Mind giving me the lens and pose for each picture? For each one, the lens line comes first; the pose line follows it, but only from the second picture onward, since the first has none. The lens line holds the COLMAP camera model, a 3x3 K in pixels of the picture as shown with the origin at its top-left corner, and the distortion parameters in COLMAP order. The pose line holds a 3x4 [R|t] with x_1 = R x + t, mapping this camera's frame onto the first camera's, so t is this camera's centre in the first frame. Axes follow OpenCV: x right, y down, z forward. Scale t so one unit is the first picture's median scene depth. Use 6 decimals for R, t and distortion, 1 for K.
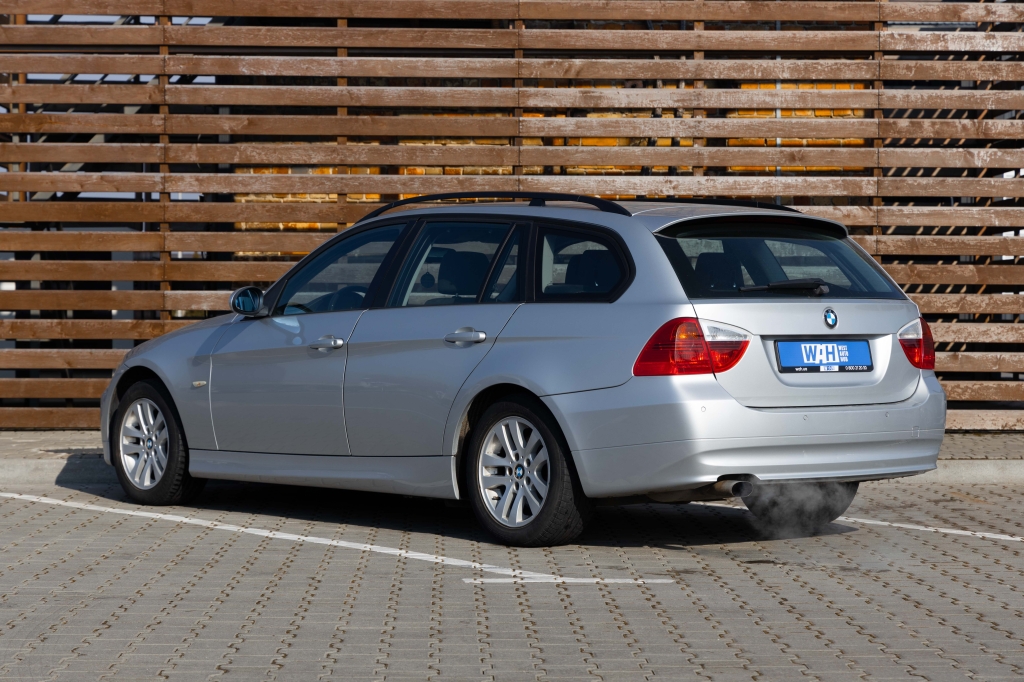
lens RADIAL K [[2587.4, 0, 512.0], [0, 2587.4, 341.0], [0, 0, 1]] dist [0.093422, -0.203971]
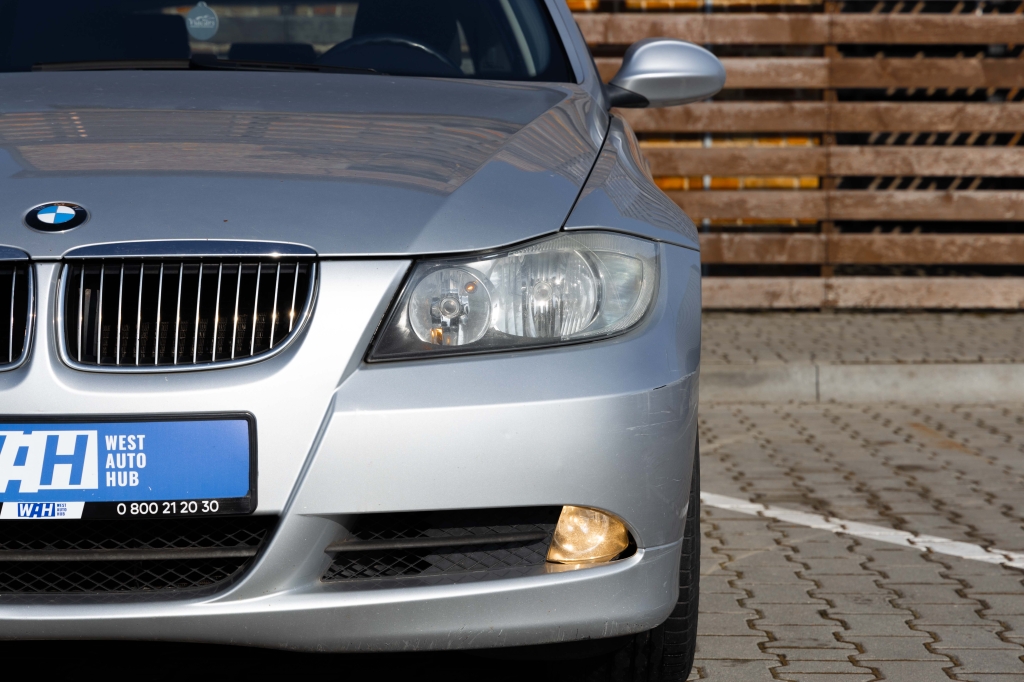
lens RADIAL K [[2497.8, 0, 509.8], [0, 2497.8, 350.2], [0, 0, 1]] dist [0.011655, 0.240200]
pose [[0.999424, -0.001432, -0.033900, 0.080915], [0.003537, 0.998064, 0.062100, 0.004853], [0.033745, -0.062184, 0.997494, 0.358539]]
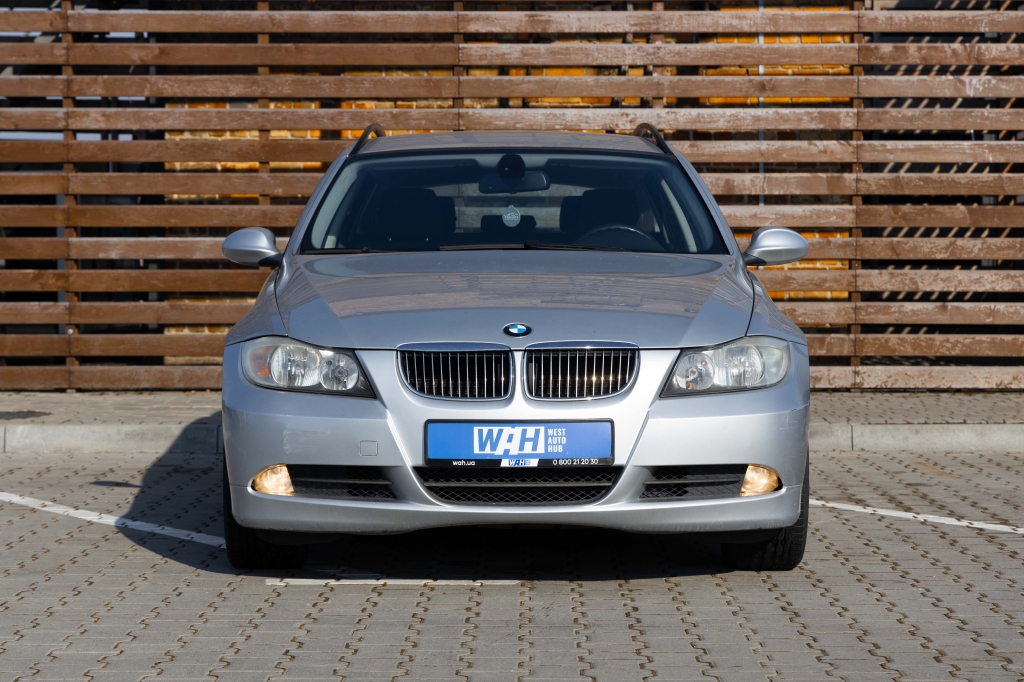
lens RADIAL K [[2564.7, 0, 512.0], [0, 2564.7, 341.0], [0, 0, 1]] dist [0.047015, 0.008967]
pose [[0.999434, -0.002669, -0.033543, 0.051021], [0.003343, 0.999794, 0.020043, -0.000733], [0.033483, -0.020144, 0.999236, 0.104021]]
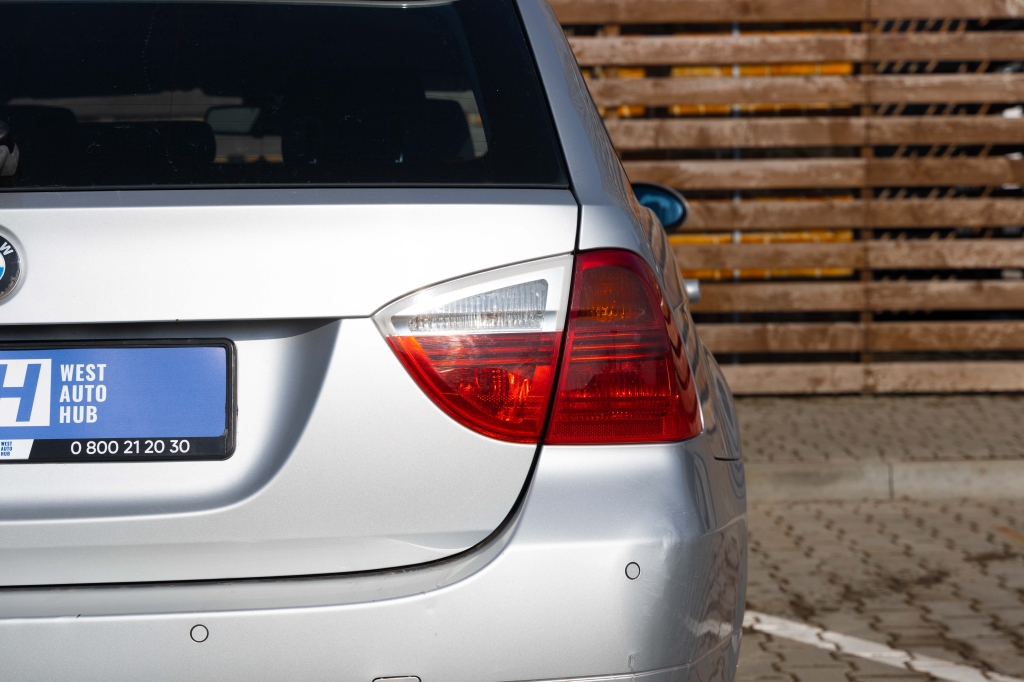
lens RADIAL K [[2012.7, 0, 512.0], [0, 2012.7, 341.0], [0, 0, 1]] dist [0.023806, 0.191187]
pose [[0.999413, -0.014719, -0.030948, 0.060619], [0.016024, 0.998974, 0.042355, -0.004876], [0.030293, -0.042826, 0.998623, 0.448982]]
